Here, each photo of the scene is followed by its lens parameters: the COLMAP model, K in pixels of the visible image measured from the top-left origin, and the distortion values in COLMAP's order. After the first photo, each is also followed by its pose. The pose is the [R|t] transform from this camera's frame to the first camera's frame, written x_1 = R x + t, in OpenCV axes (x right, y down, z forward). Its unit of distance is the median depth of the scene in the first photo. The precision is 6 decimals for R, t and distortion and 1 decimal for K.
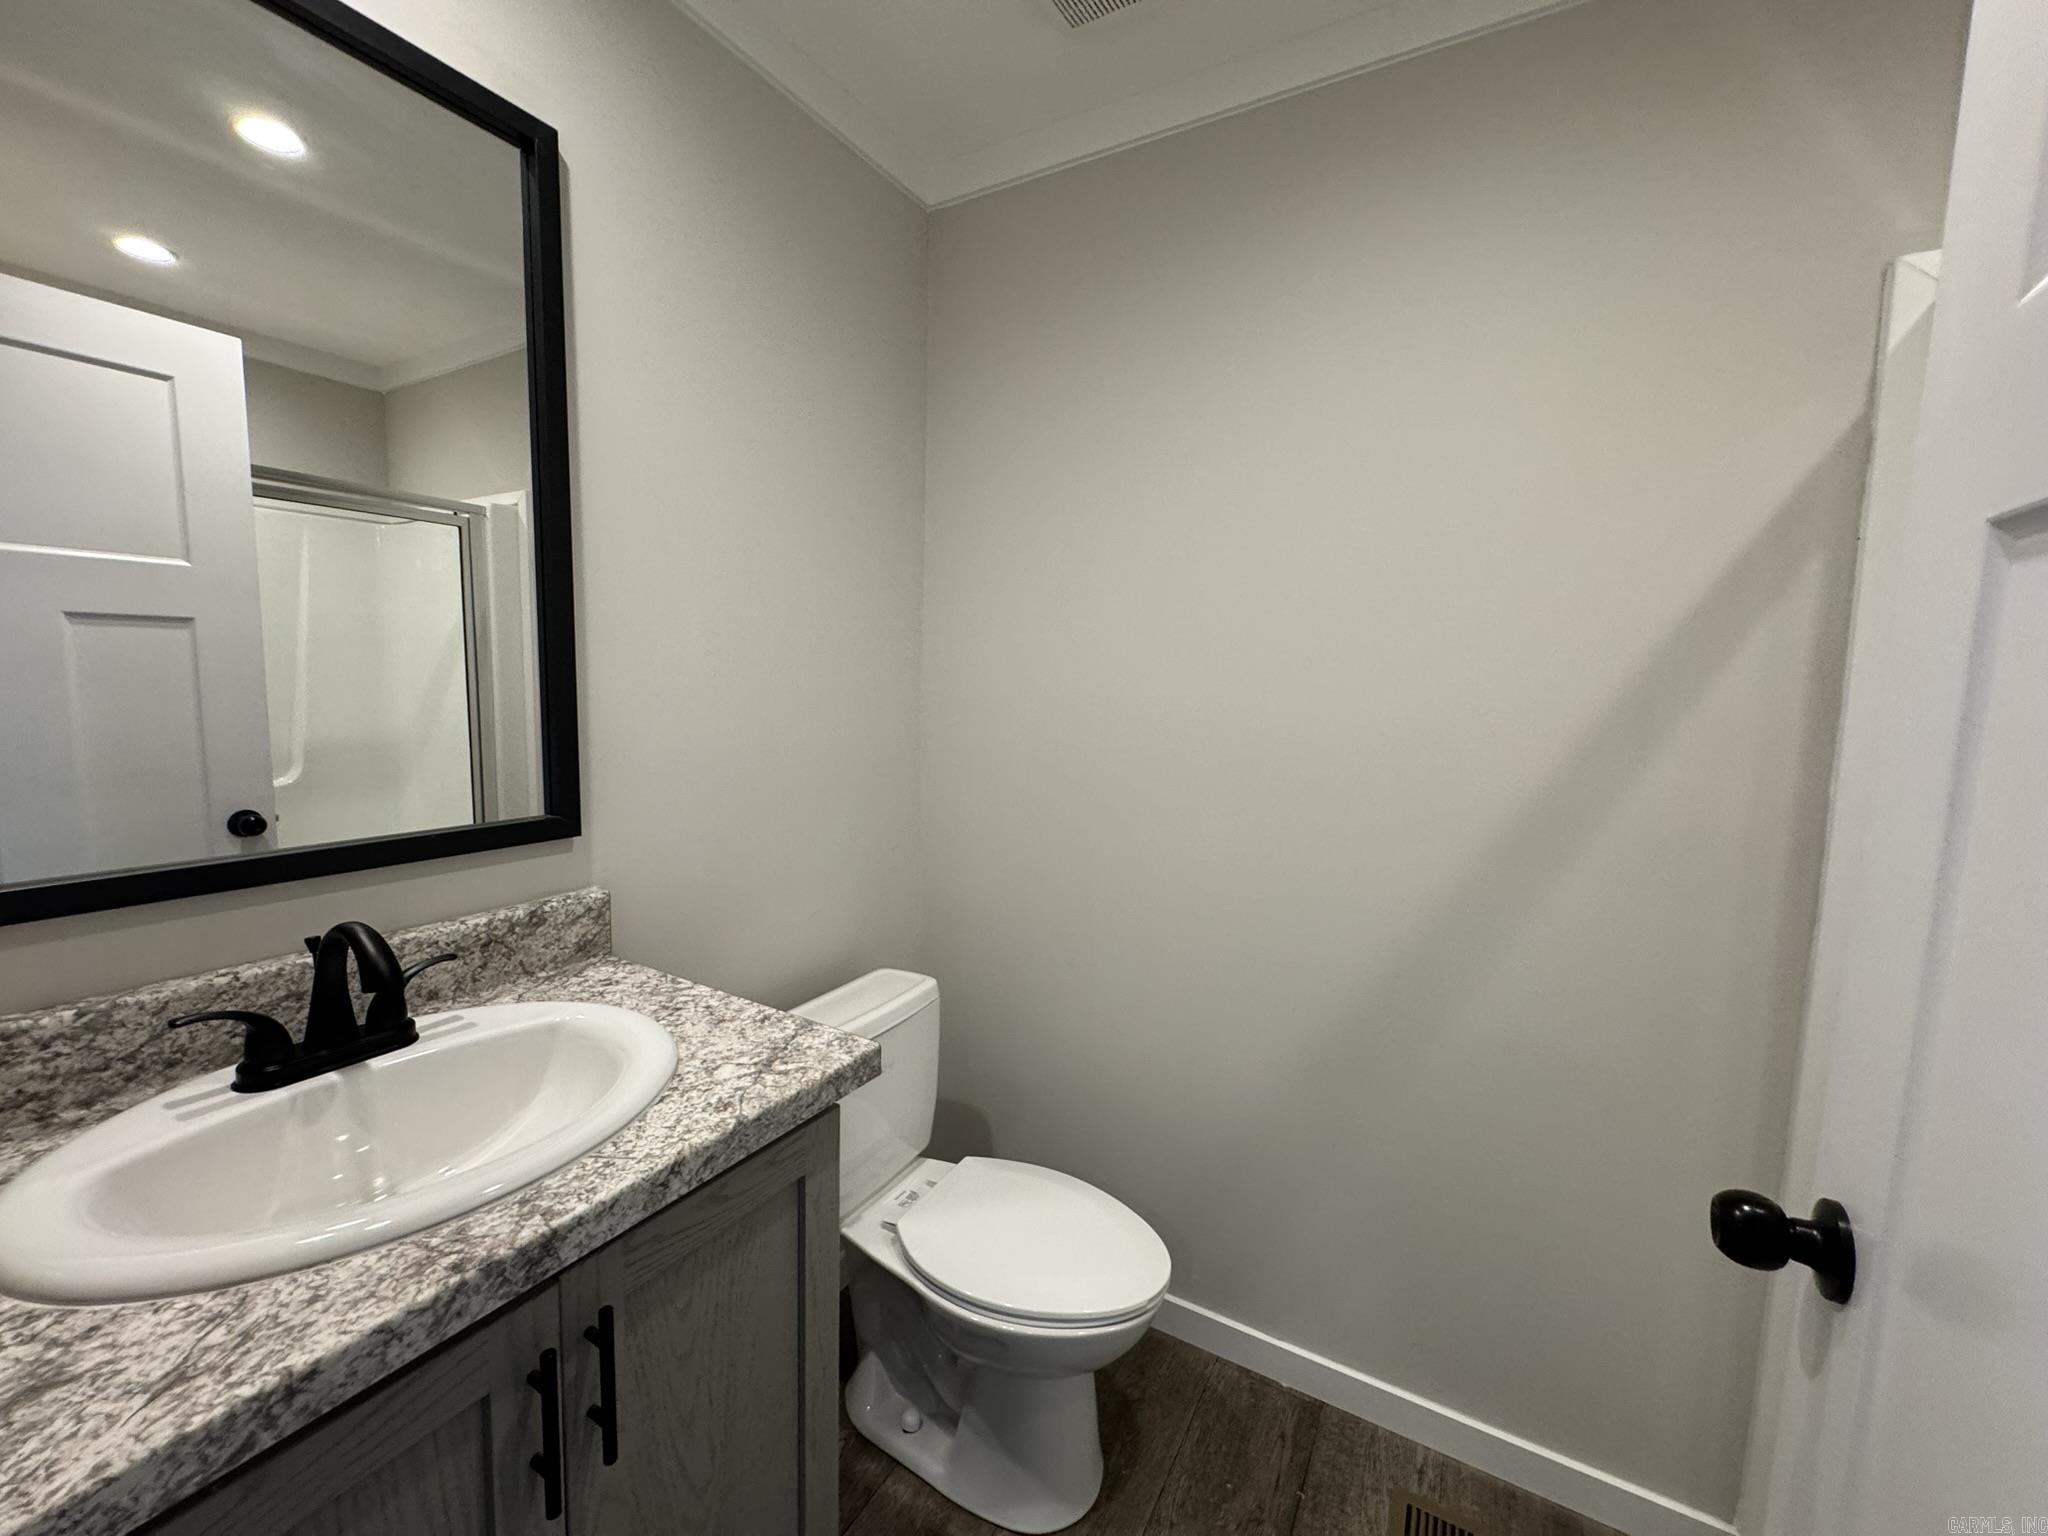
lens RADIAL K [[815.6, 0, 1021.1], [0, 815.6, 765.9], [0, 0, 1]] dist [-0.002231, -0.000240]
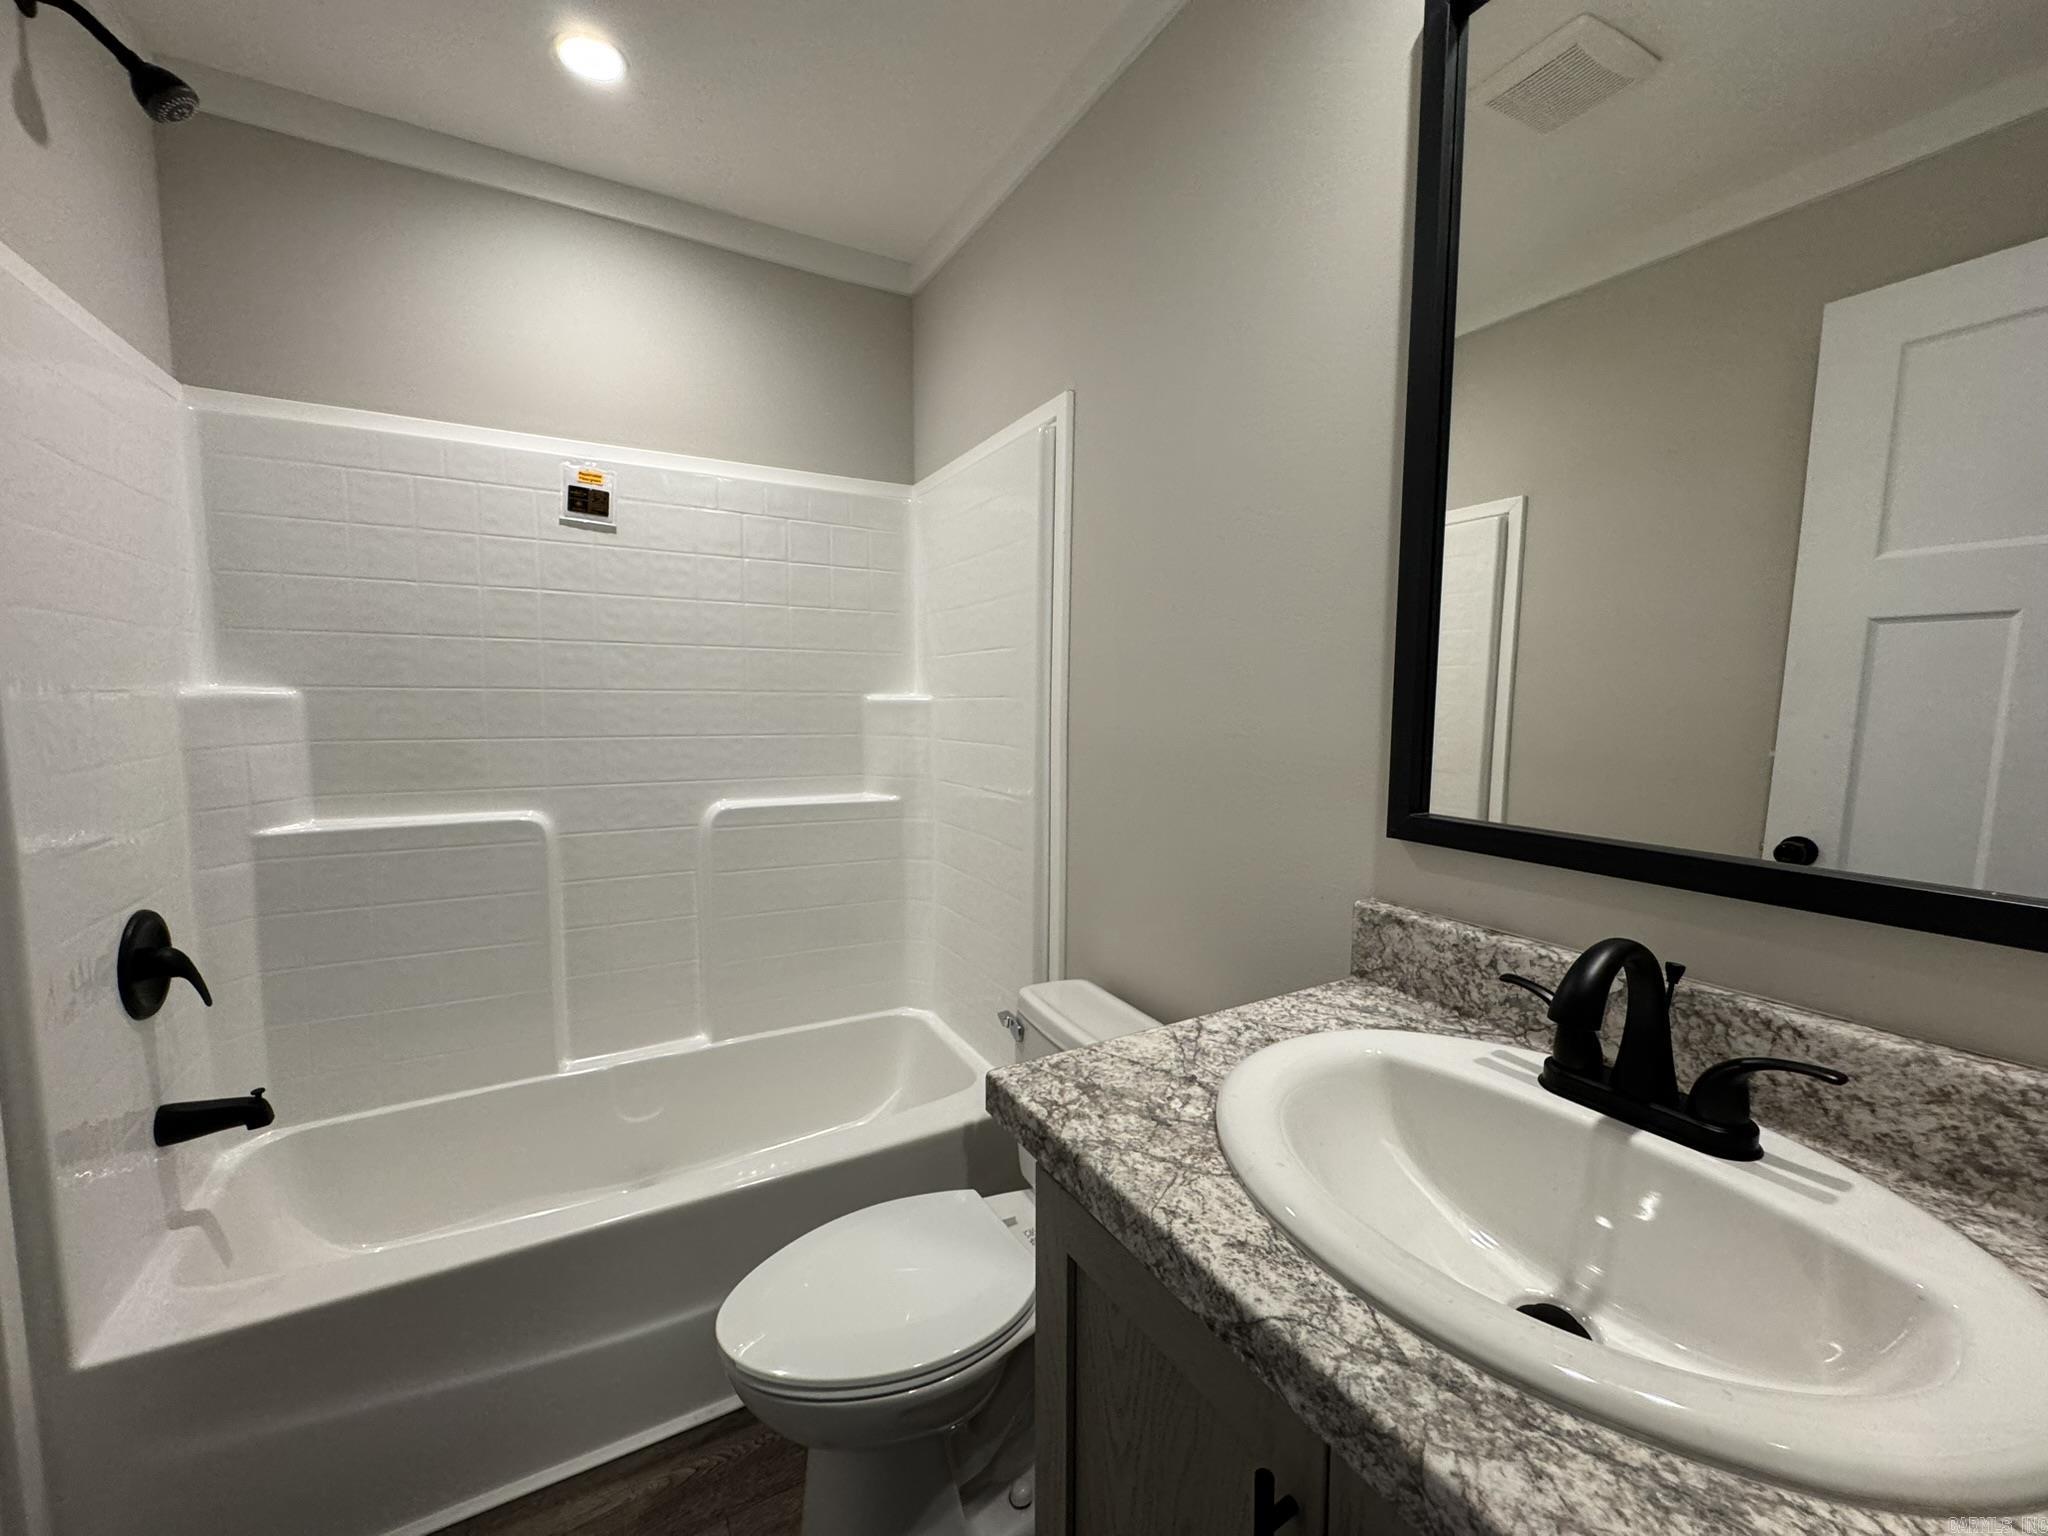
lens RADIAL K [[815.6, 0, 1021.1], [0, 815.6, 765.9], [0, 0, 1]] dist [-0.002231, -0.000240]
pose [[-0.409888, 0.055023, -0.910475, 0.079970], [-0.111564, 0.987660, 0.109913, 0.017905], [0.905287, 0.146629, -0.398692, 0.747978]]
